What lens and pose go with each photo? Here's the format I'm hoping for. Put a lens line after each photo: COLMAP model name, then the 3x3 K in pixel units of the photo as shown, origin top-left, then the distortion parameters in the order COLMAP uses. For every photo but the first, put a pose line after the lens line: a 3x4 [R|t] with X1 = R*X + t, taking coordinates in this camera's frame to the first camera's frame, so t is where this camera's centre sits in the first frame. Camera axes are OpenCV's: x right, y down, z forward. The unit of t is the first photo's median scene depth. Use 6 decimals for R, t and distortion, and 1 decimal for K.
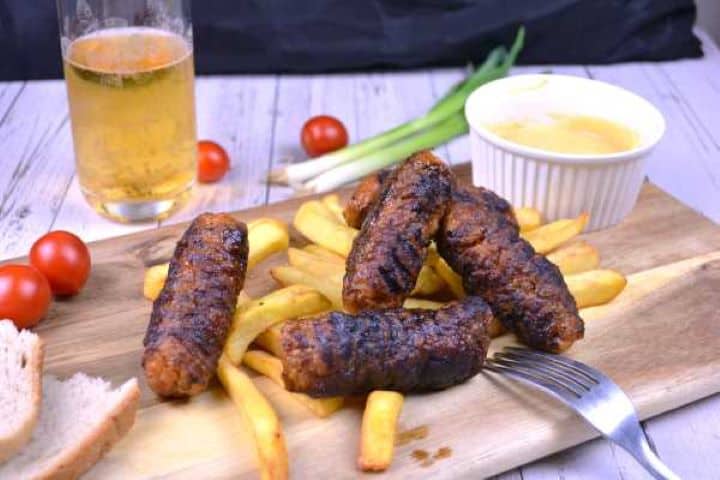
lens RADIAL K [[1049.1, 0, 361.0], [0, 1049.1, 242.3], [0, 0, 1]] dist [-0.037890, 0.000000]
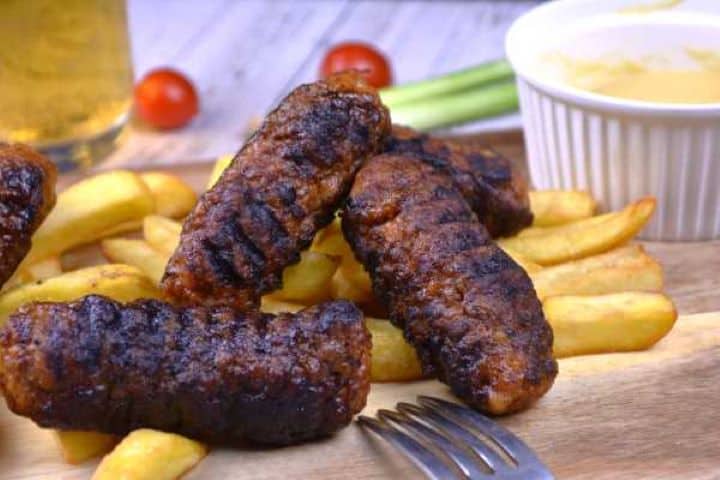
lens RADIAL K [[1536.5, 0, 357.1], [0, 1536.5, 239.9], [0, 0, 1]] dist [0.012644, 0.000000]
pose [[0.951852, 0.080723, -0.295738, 0.364869], [-0.094633, 0.994965, -0.033000, 0.044482], [0.291585, 0.059398, 0.954699, 0.144429]]
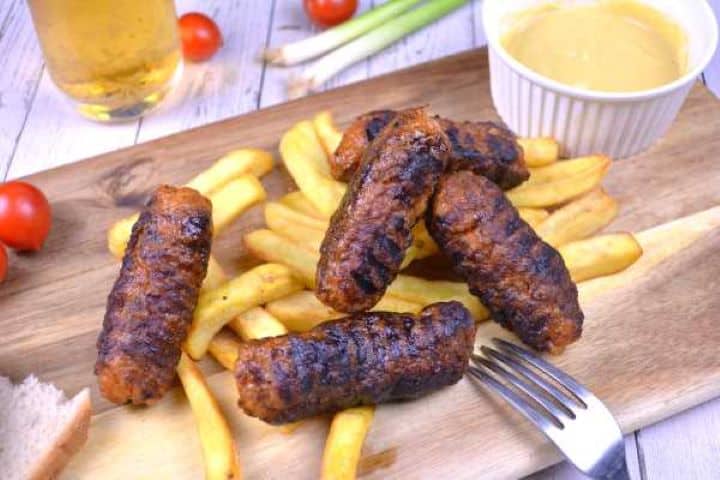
lens RADIAL K [[1049.1, 0, 362.3], [0, 1049.1, 239.2], [0, 0, 1]] dist [-0.037890, 0.000000]
pose [[0.997140, 0.037626, -0.065542, 0.081151], [-0.014167, 0.944938, 0.326941, -0.285523], [0.074235, -0.325078, 0.942769, 0.160469]]
